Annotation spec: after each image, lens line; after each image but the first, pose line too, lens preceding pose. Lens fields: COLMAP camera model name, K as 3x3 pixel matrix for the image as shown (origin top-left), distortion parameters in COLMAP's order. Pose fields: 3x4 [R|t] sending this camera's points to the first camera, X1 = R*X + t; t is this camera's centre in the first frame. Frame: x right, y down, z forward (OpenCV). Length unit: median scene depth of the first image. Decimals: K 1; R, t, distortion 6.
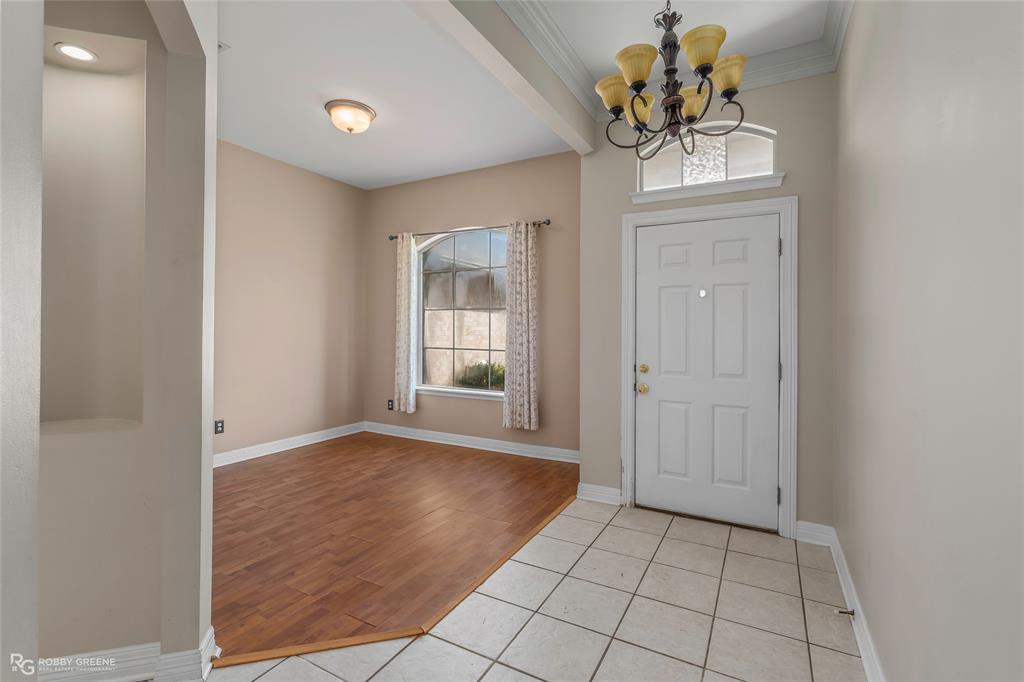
lens RADIAL K [[460.7, 0, 517.5], [0, 460.7, 324.9], [0, 0, 1]] dist [-0.004712, 0.000656]
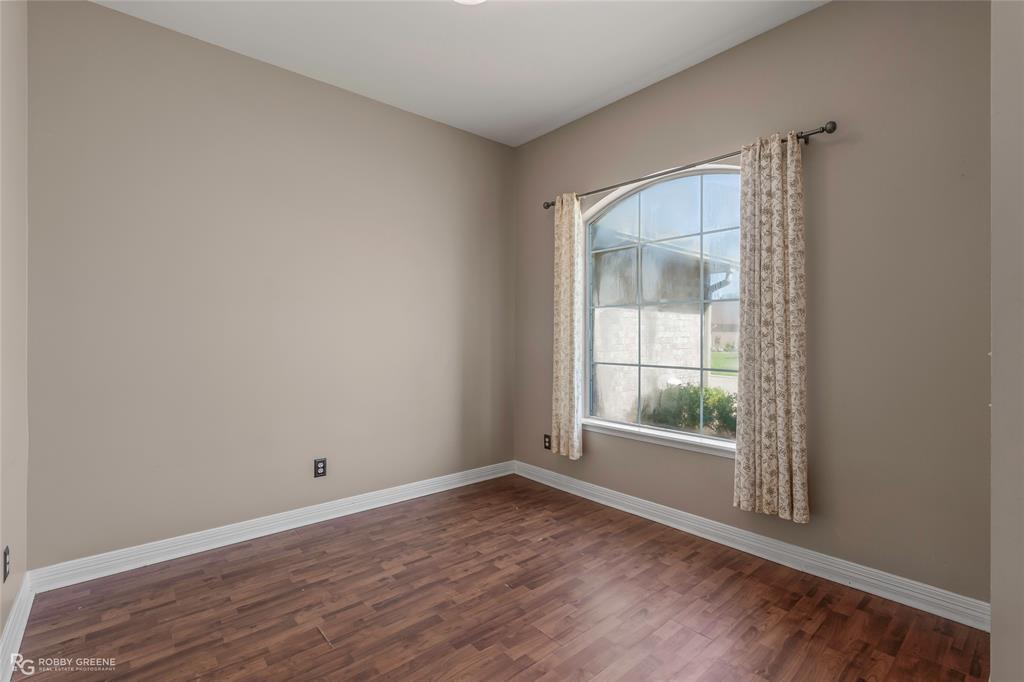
lens RADIAL K [[460.7, 0, 511.2], [0, 460.7, 335.1], [0, 0, 1]] dist [-0.004712, 0.000656]
pose [[0.930971, -0.004335, -0.365066, -0.081112], [0.006625, 0.999965, 0.005020, 0.006074], [0.365032, -0.007092, 0.930968, 0.382779]]
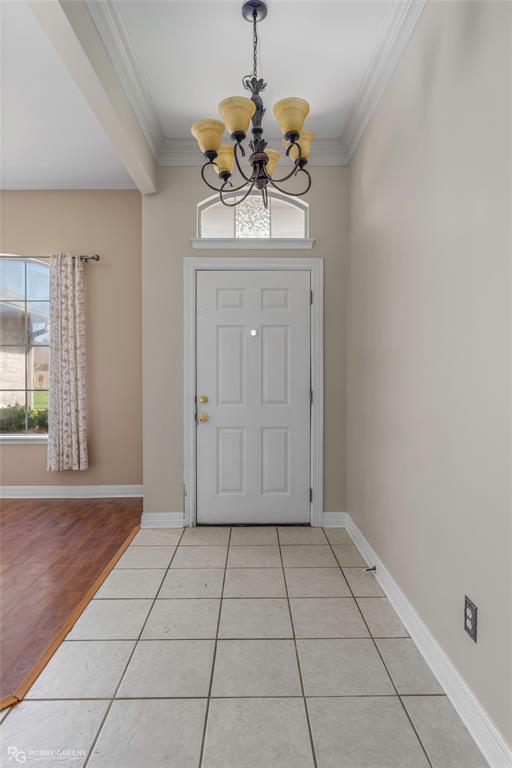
lens RADIAL K [[430.7, 0, 252.0], [0, 430.7, 376.7], [0, 0, 1]] dist [0.001463, 0.000247]
pose [[0.876116, -0.010903, 0.481978, -0.089449], [0.004090, 0.999876, 0.015183, 0.018337], [-0.482084, -0.011330, 0.876052, 0.030329]]
